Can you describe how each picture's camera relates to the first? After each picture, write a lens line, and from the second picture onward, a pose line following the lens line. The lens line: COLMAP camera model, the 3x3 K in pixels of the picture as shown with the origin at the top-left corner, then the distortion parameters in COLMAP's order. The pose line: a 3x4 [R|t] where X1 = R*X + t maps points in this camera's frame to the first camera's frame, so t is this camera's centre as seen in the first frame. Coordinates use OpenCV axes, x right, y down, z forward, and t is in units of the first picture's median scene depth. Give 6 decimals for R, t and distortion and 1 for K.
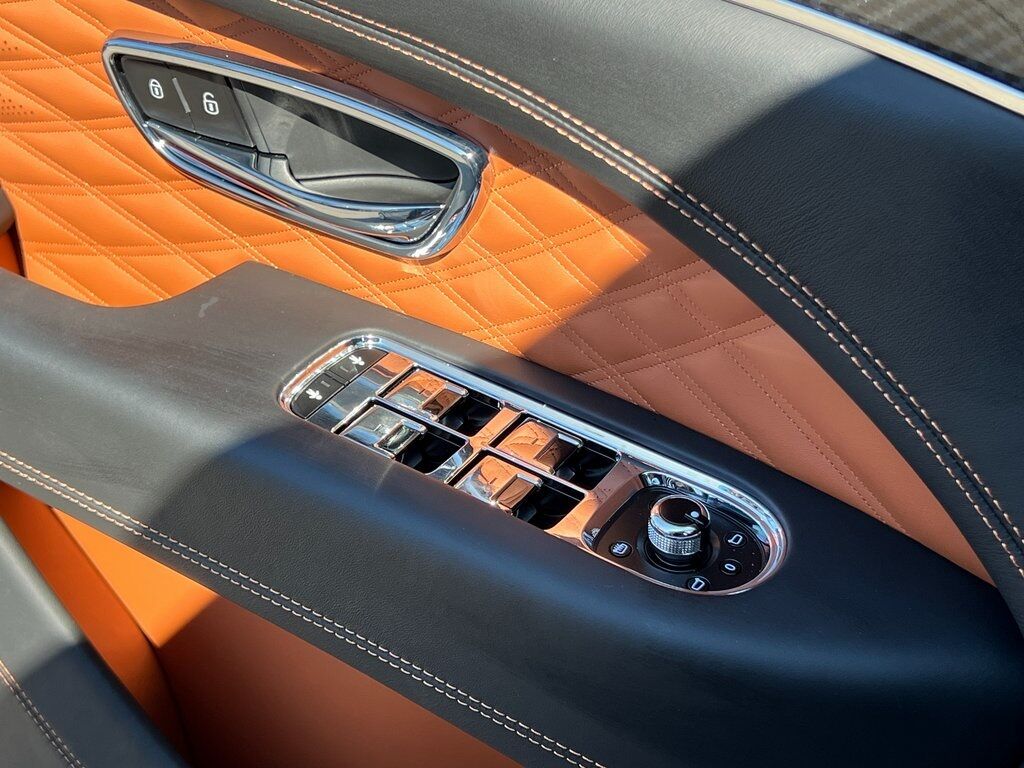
lens RADIAL K [[1598.6, 0, 506.7], [0, 1598.6, 395.7], [0, 0, 1]] dist [0.238845, -0.758209]
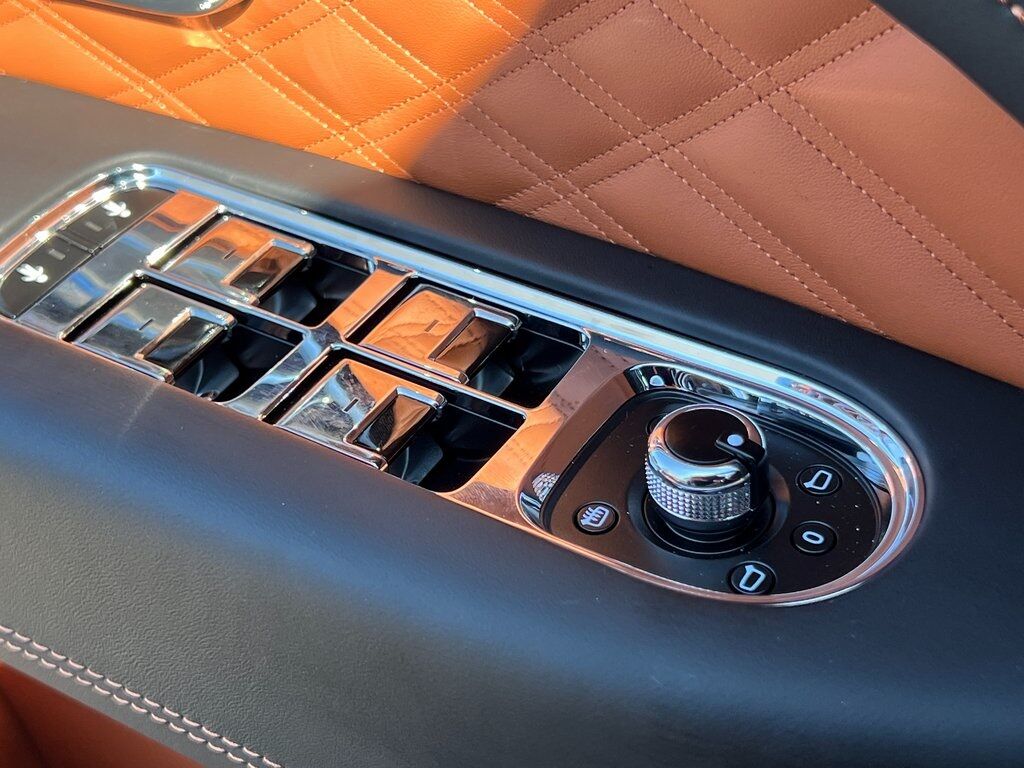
lens RADIAL K [[1598.6, 0, 506.7], [0, 1598.6, 395.7], [0, 0, 1]] dist [0.238845, -0.758209]
pose [[0.996254, -0.081355, -0.029300, 0.057643], [0.082895, 0.994992, 0.055845, 0.024170], [0.024610, -0.058064, 0.998009, 0.463607]]
